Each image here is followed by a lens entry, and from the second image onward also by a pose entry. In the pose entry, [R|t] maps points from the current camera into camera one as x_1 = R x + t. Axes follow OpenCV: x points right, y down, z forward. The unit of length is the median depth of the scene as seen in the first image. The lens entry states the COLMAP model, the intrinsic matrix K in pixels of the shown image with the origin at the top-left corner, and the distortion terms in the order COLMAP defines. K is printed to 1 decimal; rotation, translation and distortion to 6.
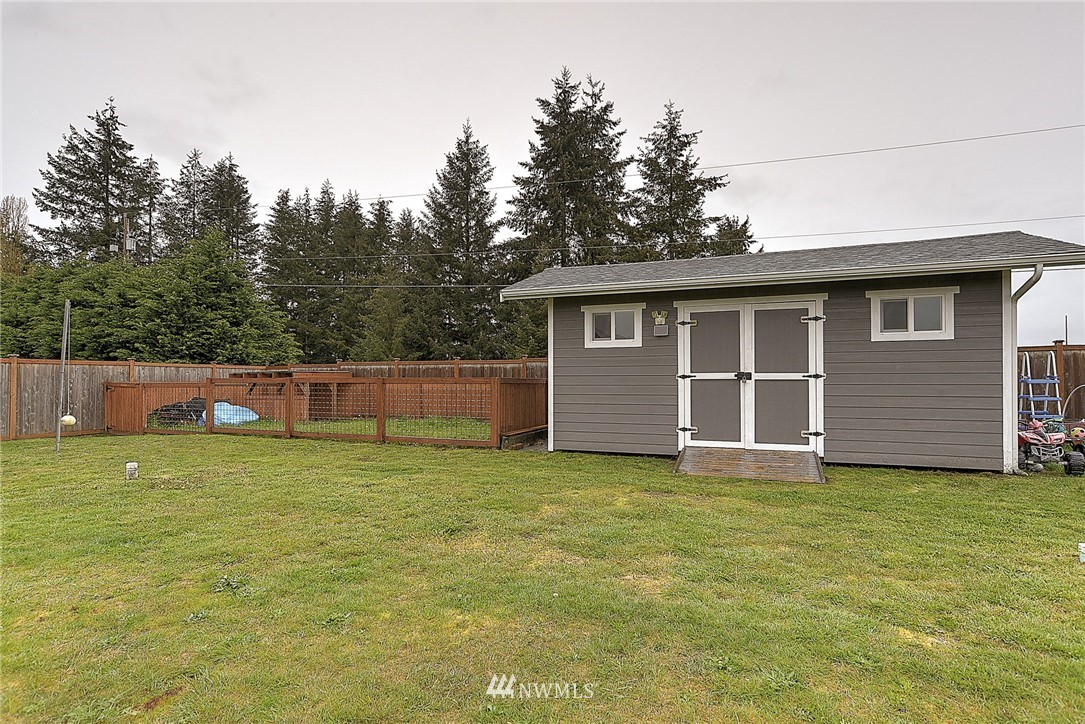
lens RADIAL K [[579.7, 0, 542.0], [0, 579.7, 362.1], [0, 0, 1]] dist [-0.010542, 0.001809]
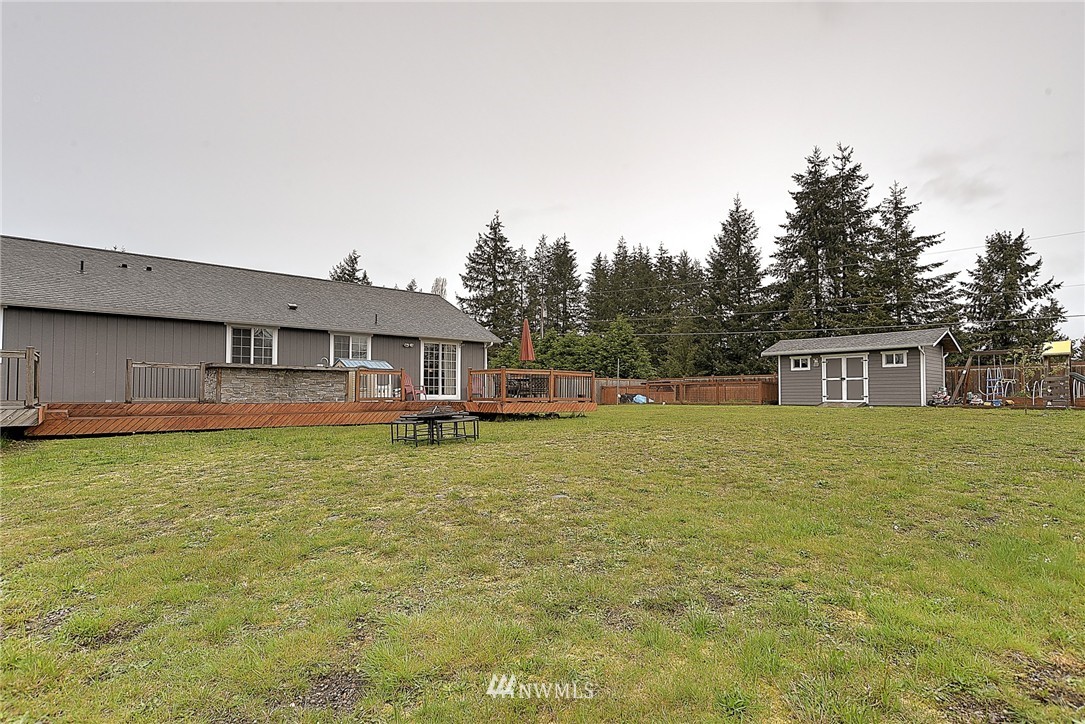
lens RADIAL K [[579.7, 0, 546.5], [0, 579.7, 372.4], [0, 0, 1]] dist [-0.010542, 0.001809]
pose [[0.903660, -0.019323, -0.427815, 0.036631], [0.014918, 0.999796, -0.013647, 0.001153], [0.427991, 0.005950, 0.903763, -0.390733]]
